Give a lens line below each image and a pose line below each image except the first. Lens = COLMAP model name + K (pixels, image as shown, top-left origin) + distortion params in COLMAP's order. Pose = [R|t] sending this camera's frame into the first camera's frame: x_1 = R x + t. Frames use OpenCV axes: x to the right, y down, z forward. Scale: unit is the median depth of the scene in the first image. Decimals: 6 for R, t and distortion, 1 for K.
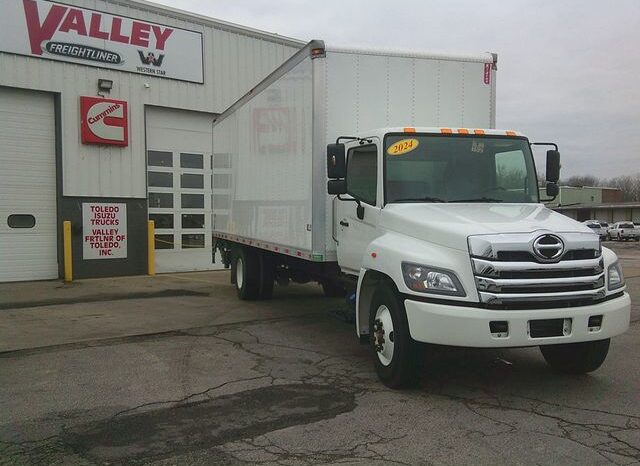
lens RADIAL K [[640.2, 0, 320.0], [0, 640.2, 233.0], [0, 0, 1]] dist [0.126992, -0.242091]
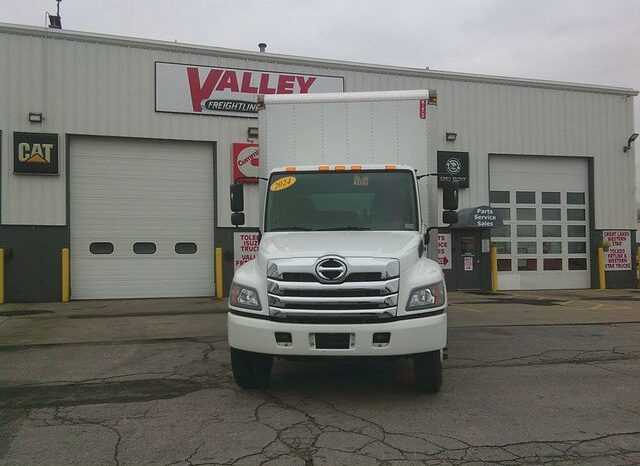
lens RADIAL K [[640.2, 0, 320.0], [0, 640.2, 233.0], [0, 0, 1]] dist [0.126992, -0.242091]
pose [[0.921978, -0.009720, -0.387119, 0.618907], [-0.006510, 0.999155, -0.040591, 0.002327], [0.387187, 0.039945, 0.921136, -0.043890]]
